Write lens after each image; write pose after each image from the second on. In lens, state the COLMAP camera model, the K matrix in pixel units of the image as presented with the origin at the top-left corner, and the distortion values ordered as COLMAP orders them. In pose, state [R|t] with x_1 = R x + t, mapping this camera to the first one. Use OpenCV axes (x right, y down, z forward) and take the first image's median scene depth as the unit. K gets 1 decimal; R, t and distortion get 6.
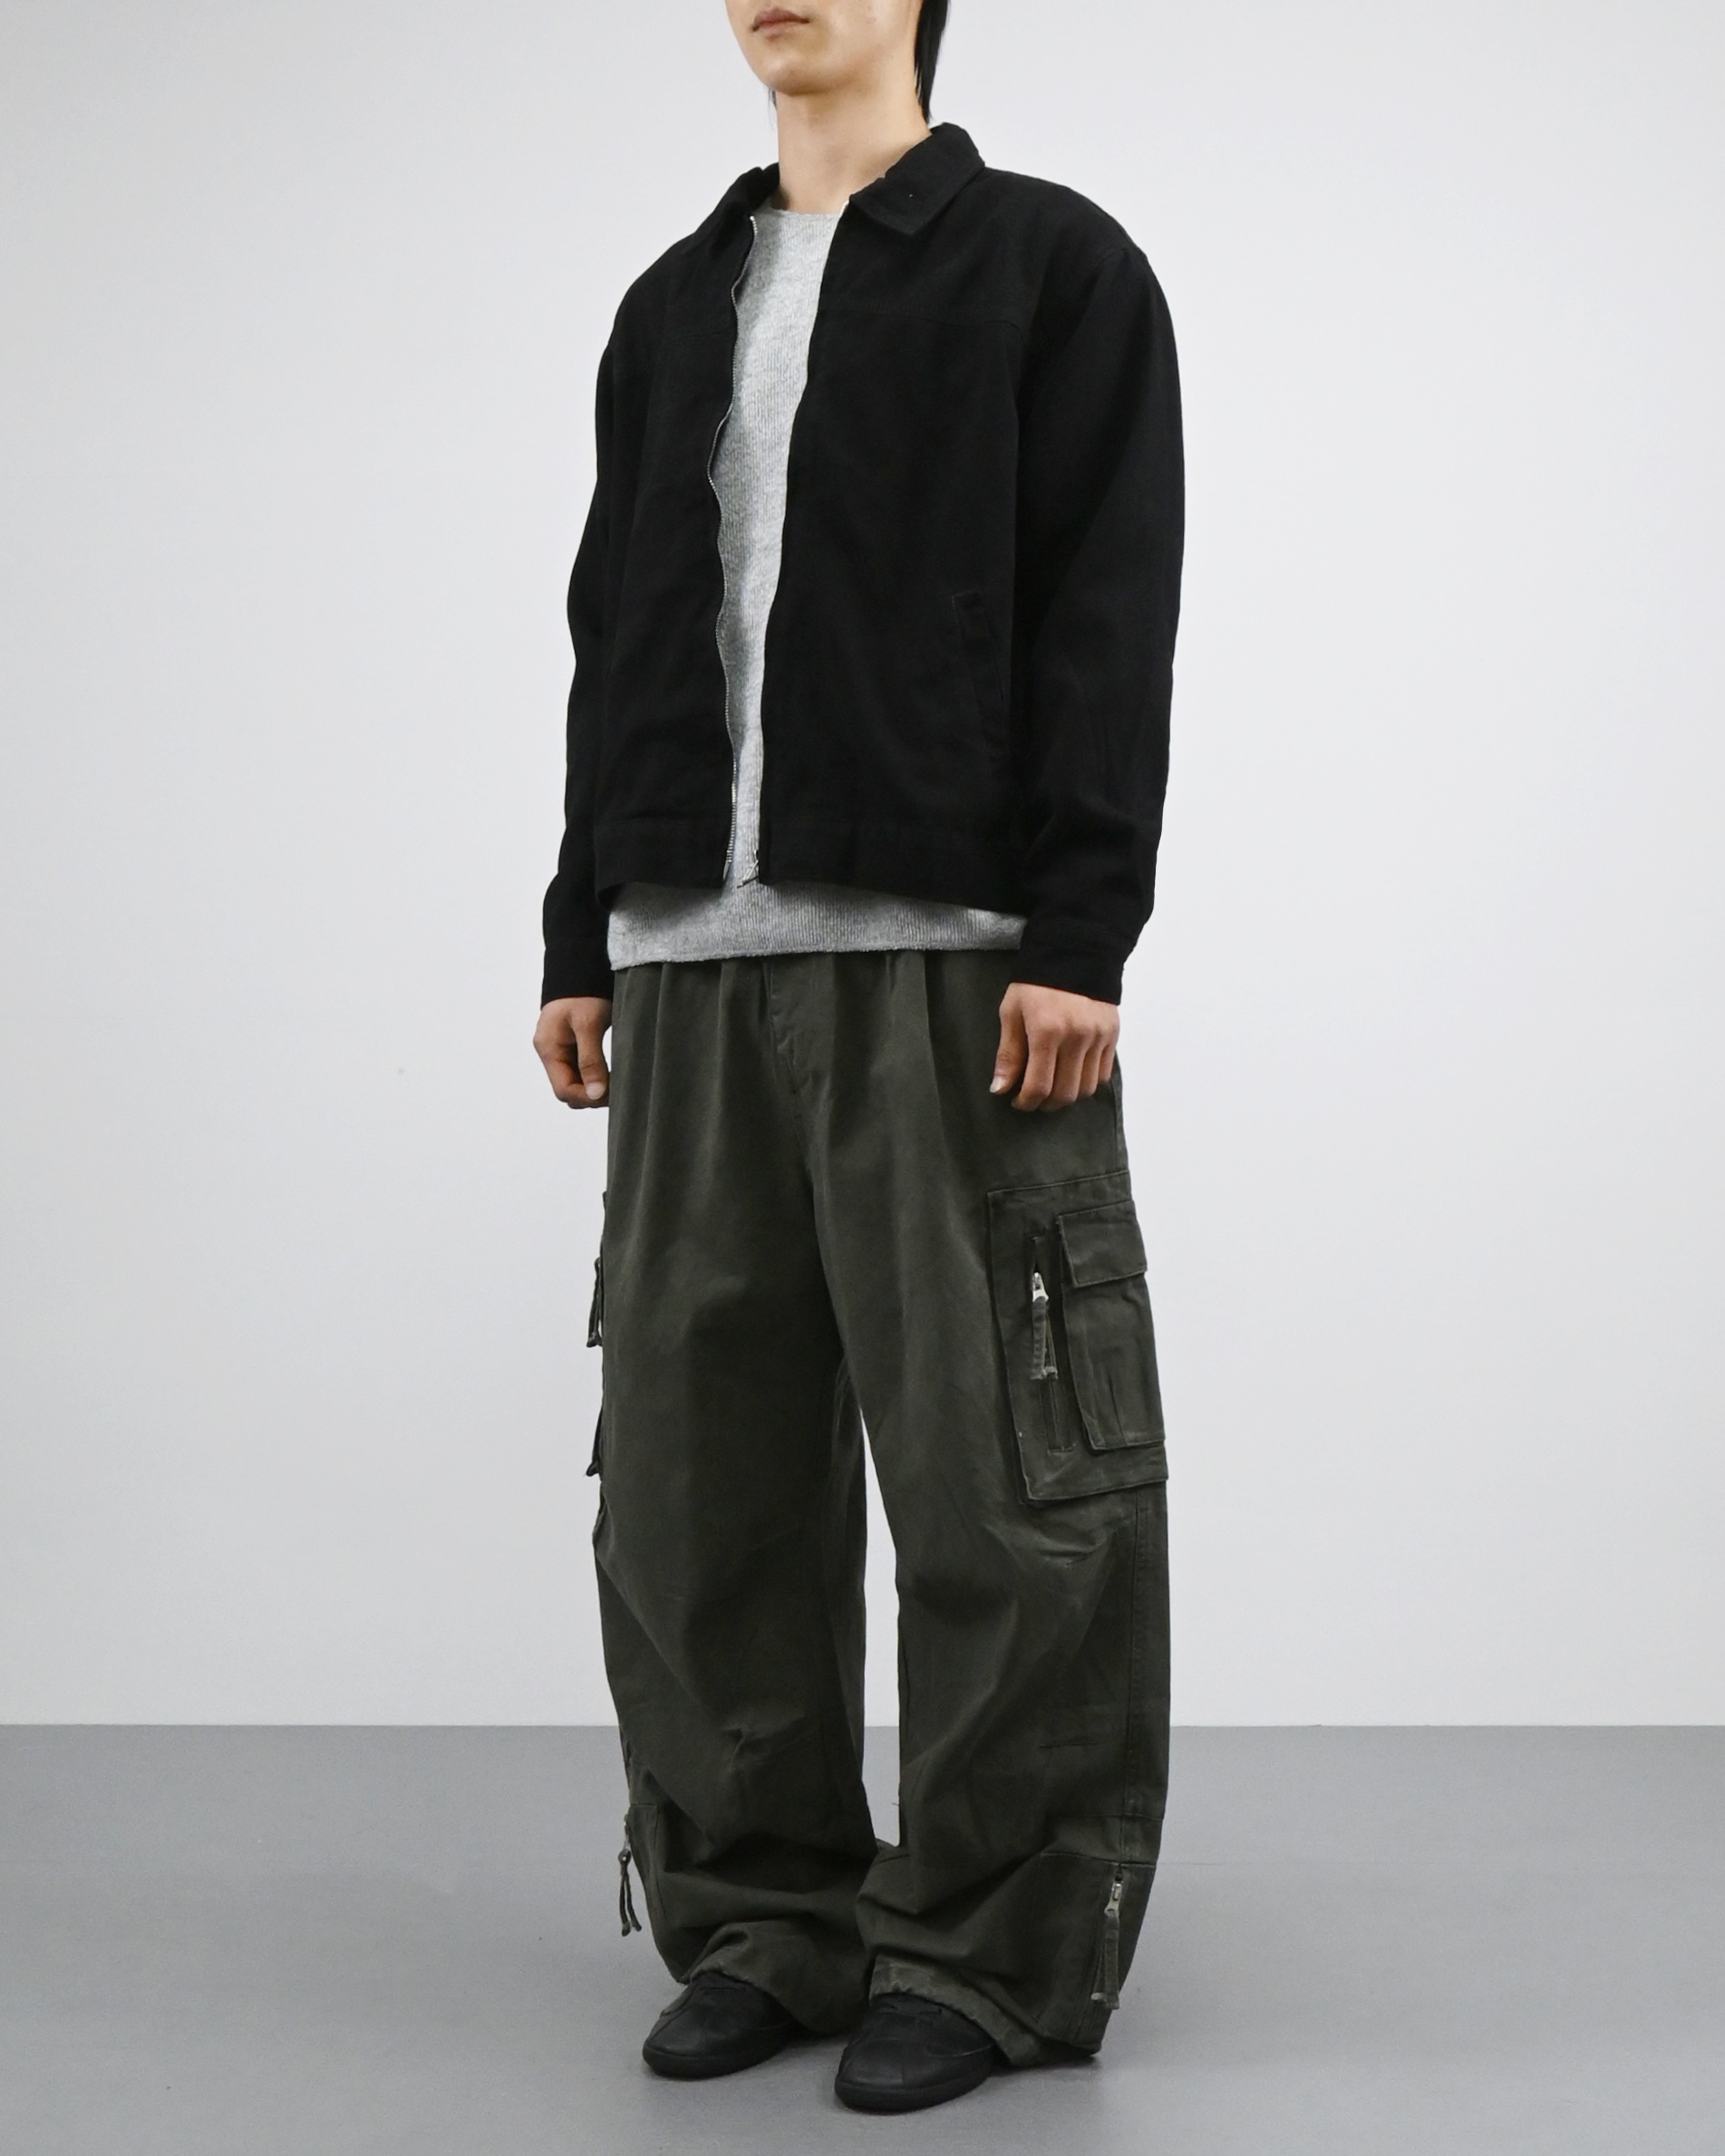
lens RADIAL K [[1636.7, 0, 855.1], [0, 1636.7, 1080.4], [0, 0, 1]] dist [0.034877, 0.020506]
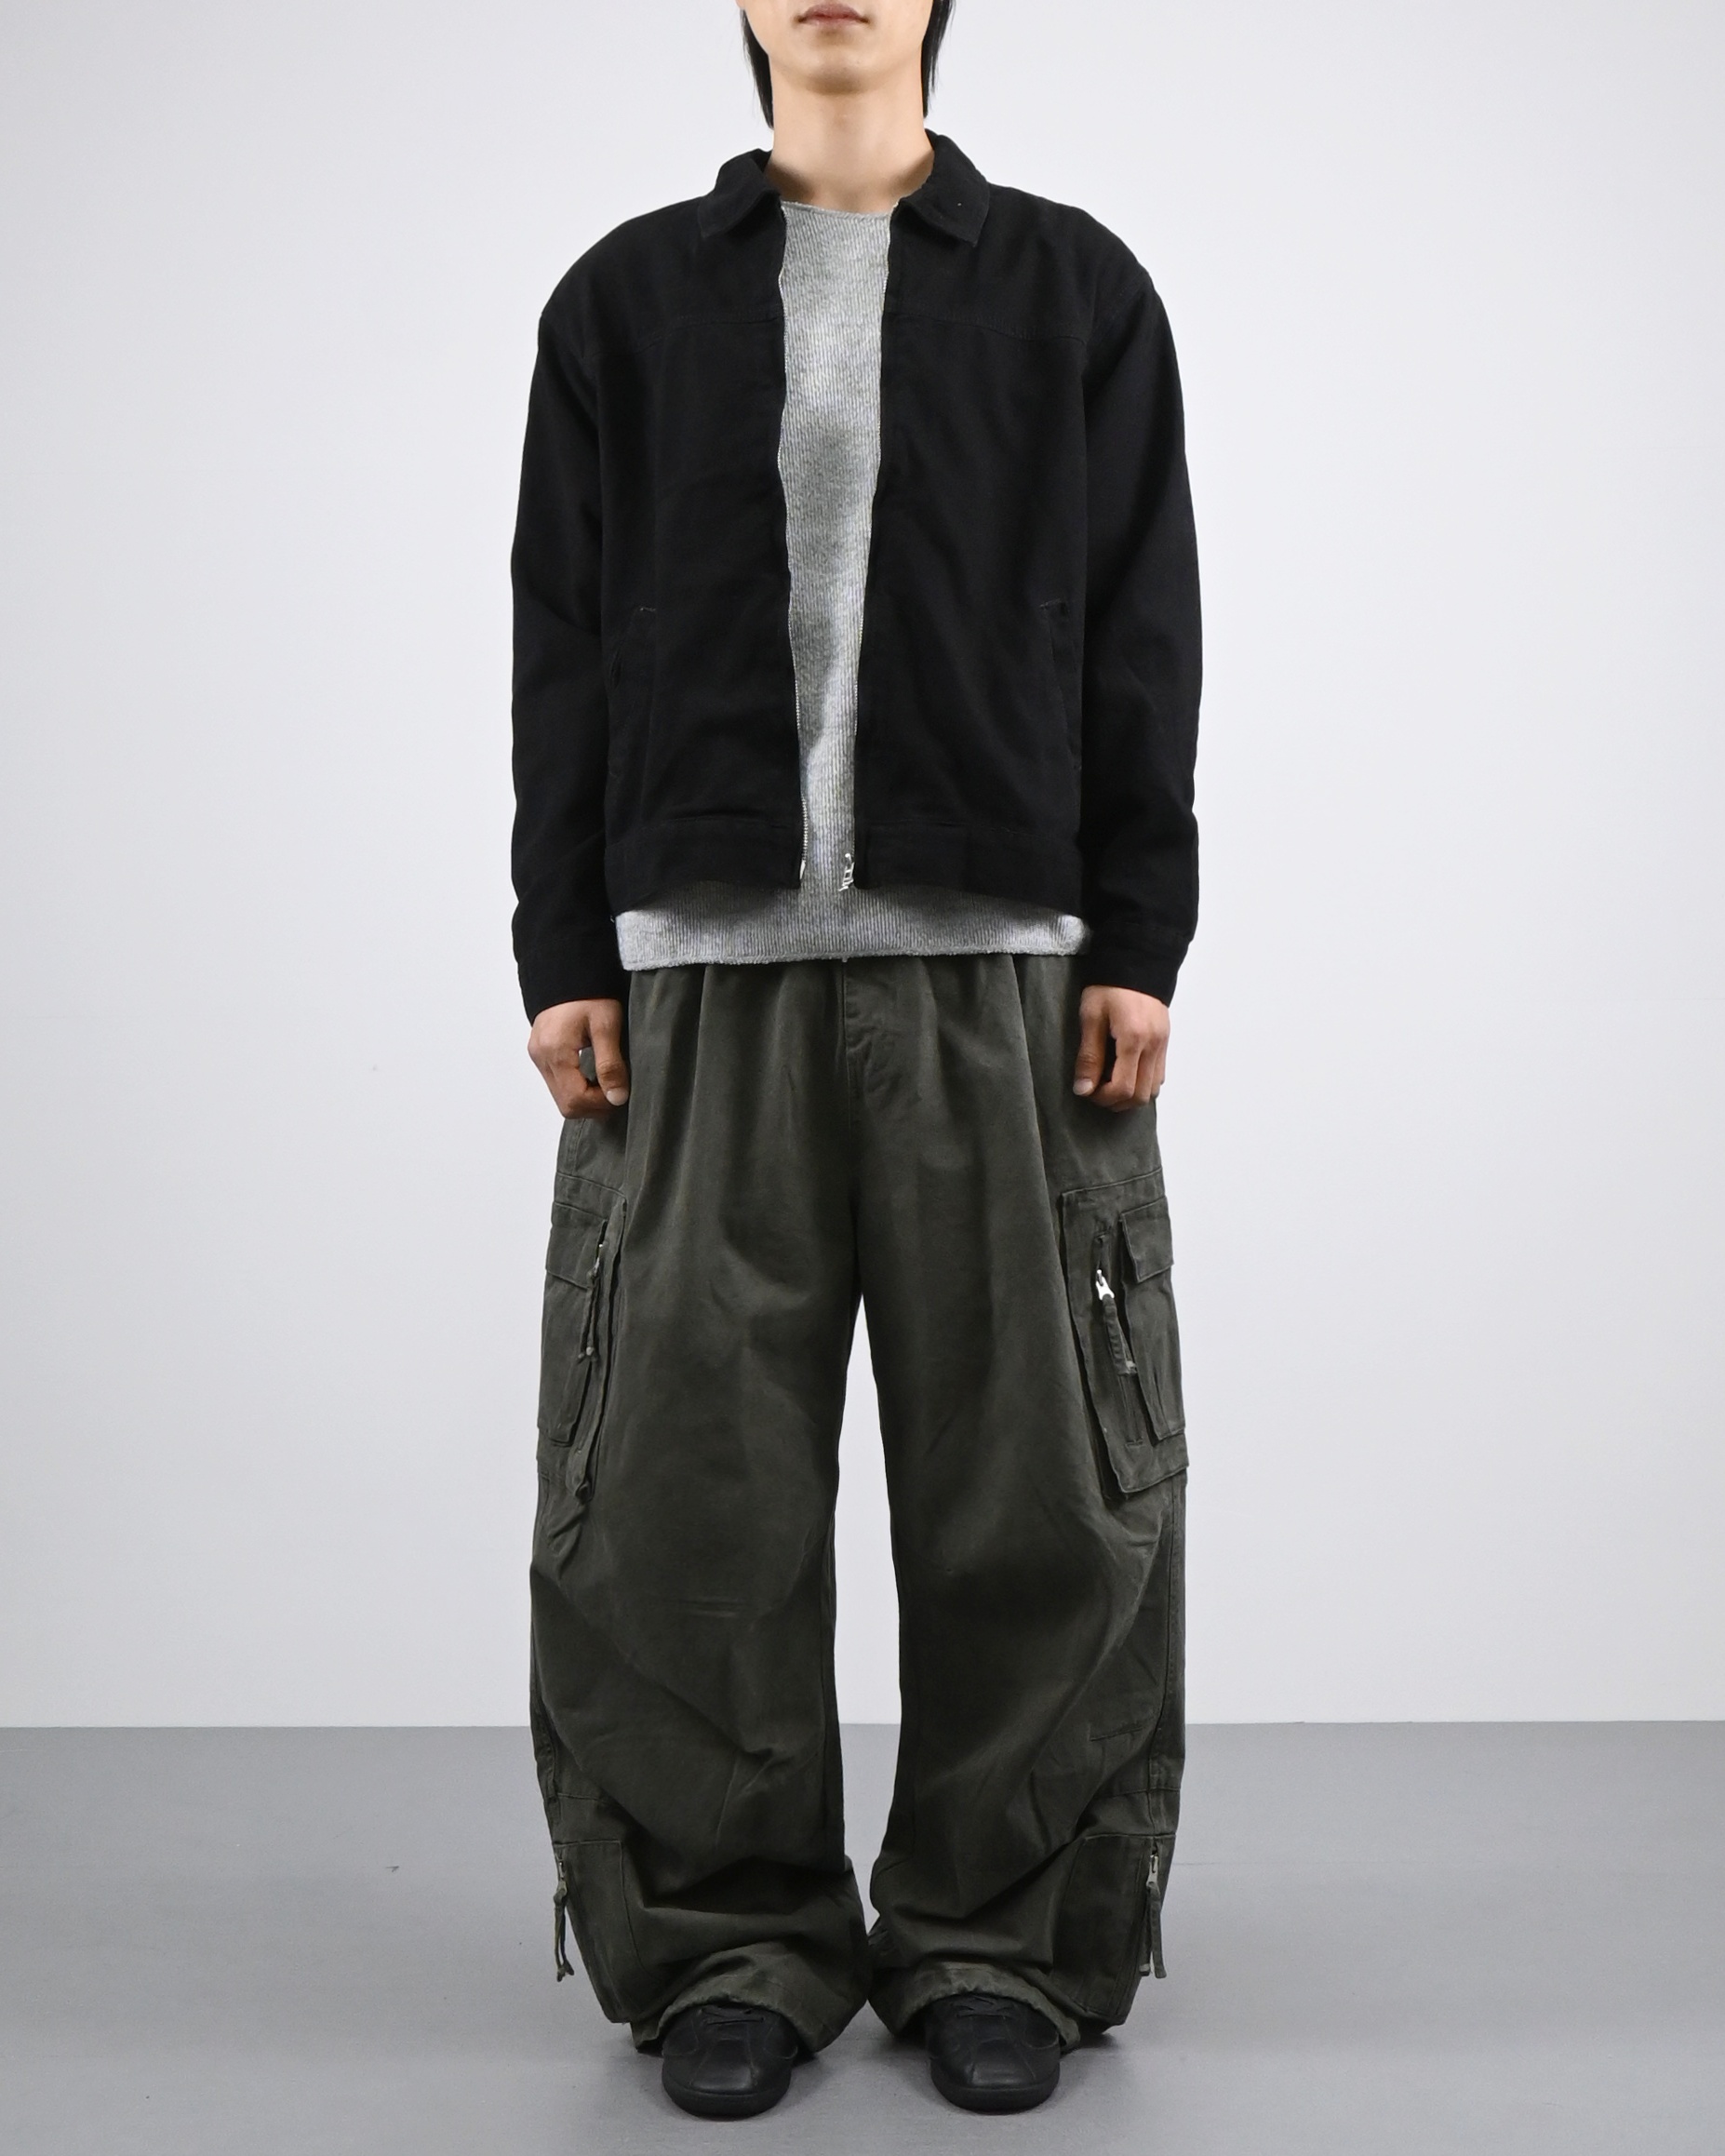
lens RADIAL K [[1636.8, 0, 863.7], [0, 1636.8, 1069.4], [0, 0, 1]] dist [0.034877, 0.020506]
pose [[0.970474, -0.008468, 0.241055, -0.272812], [0.009400, 0.999952, -0.002715, -0.006460], [-0.241021, 0.004901, 0.970508, 0.038481]]
